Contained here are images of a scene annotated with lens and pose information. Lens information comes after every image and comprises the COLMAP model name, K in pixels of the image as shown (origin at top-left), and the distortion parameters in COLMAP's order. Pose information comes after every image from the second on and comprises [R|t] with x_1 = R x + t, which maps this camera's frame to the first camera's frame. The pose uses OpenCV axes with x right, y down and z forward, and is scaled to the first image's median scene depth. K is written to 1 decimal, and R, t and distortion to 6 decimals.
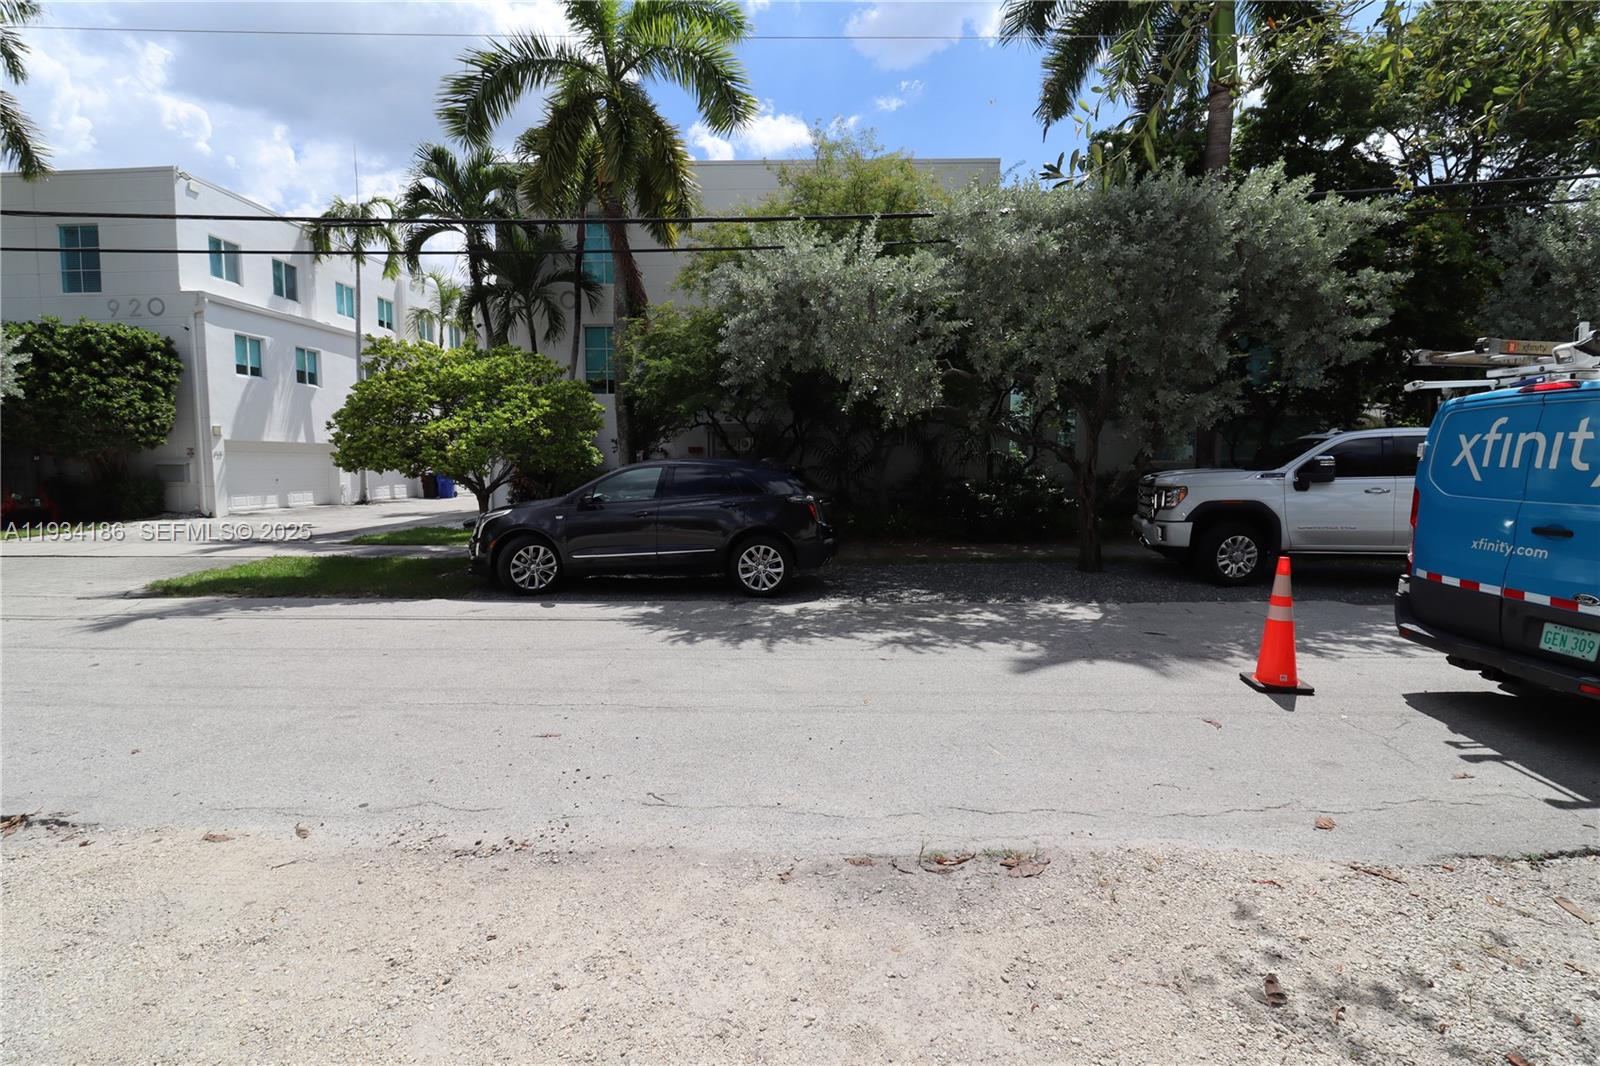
lens RADIAL K [[744.4, 0, 805.0], [0, 744.4, 534.2], [0, 0, 1]] dist [-0.010077, -0.000614]
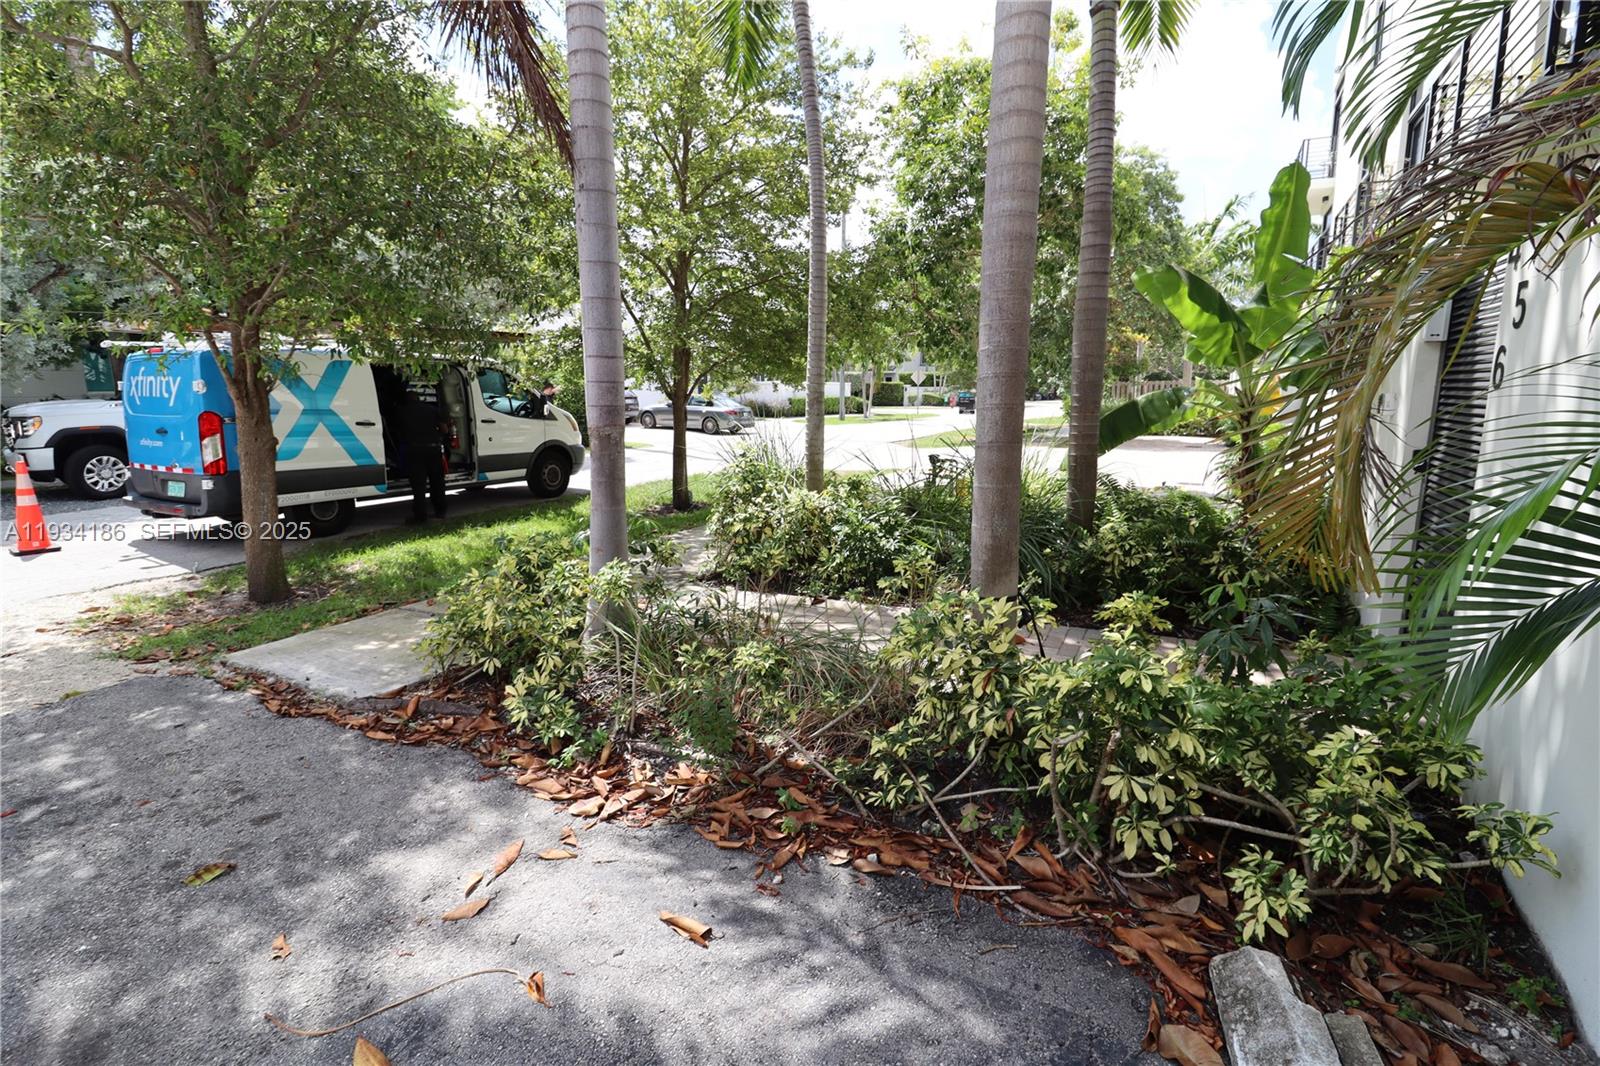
lens RADIAL K [[744.4, 0, 805.0], [0, 744.4, 534.2], [0, 0, 1]] dist [-0.010077, -0.000614]
pose [[0.455708, -0.167457, 0.874236, 0.041182], [0.087434, 0.985816, 0.143253, 0.054379], [-0.885825, 0.011157, 0.463886, -0.547802]]
